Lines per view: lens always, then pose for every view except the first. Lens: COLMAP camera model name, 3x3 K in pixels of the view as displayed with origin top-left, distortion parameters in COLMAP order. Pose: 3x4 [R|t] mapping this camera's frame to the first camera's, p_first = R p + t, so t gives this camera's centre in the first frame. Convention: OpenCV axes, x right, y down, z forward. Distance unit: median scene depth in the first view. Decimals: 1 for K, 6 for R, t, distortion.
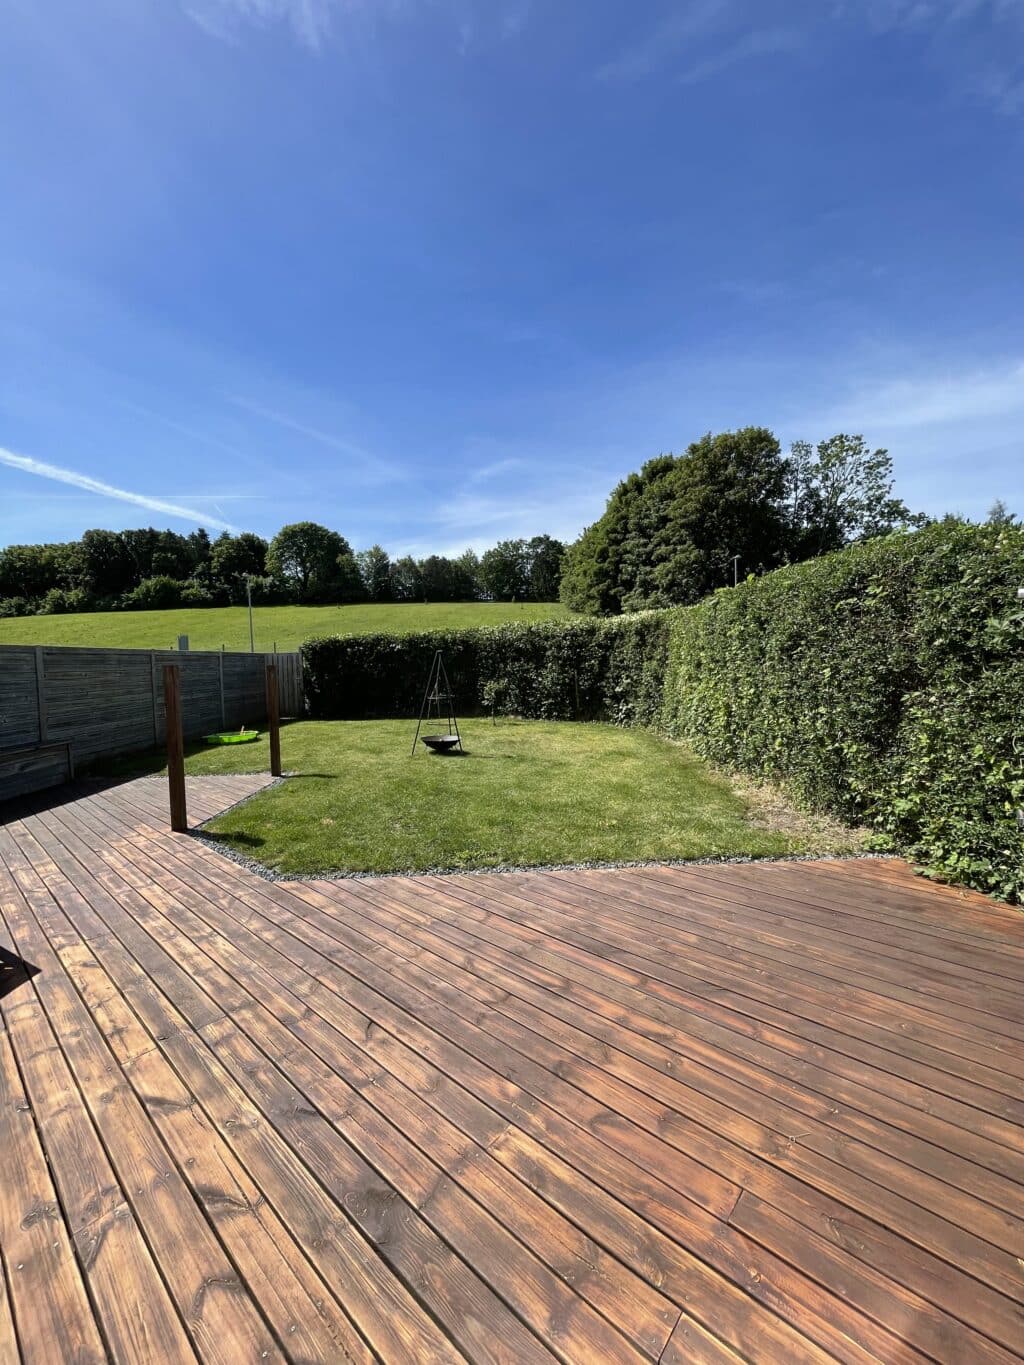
lens RADIAL K [[553.4, 0, 512.0], [0, 553.4, 682.5], [0, 0, 1]] dist [0.001219, 0.000100]
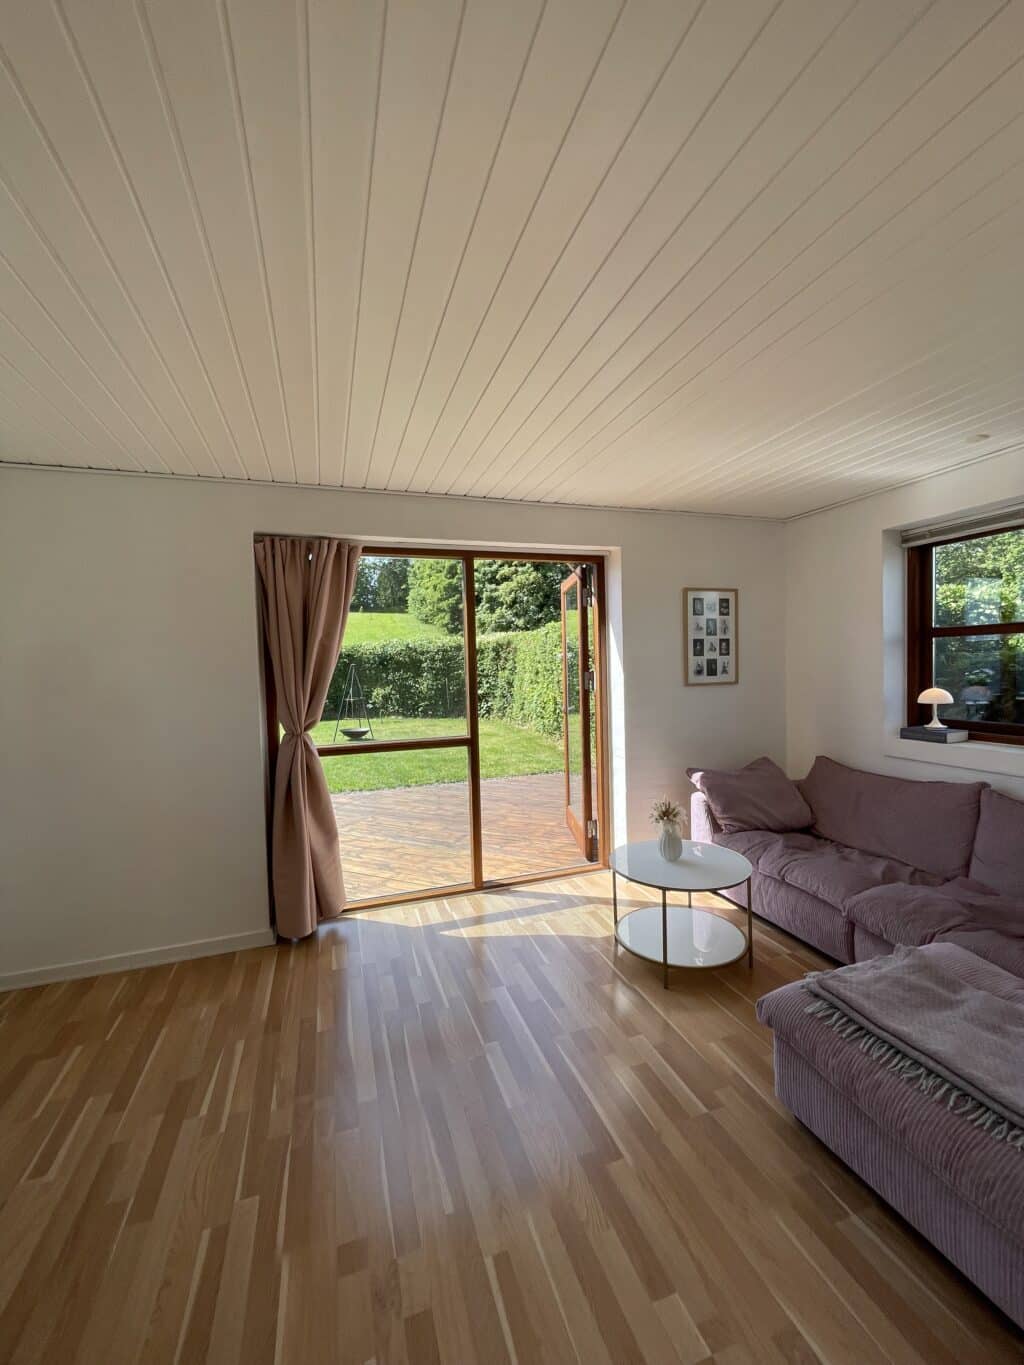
lens RADIAL K [[553.4, 0, 512.0], [0, 553.4, 682.5], [0, 0, 1]] dist [0.001219, 0.000100]
pose [[0.962042, -0.014597, 0.272511, -0.083152], [0.019267, 0.999710, -0.014468, 0.008761], [-0.272220, 0.019169, 0.962044, -0.257091]]
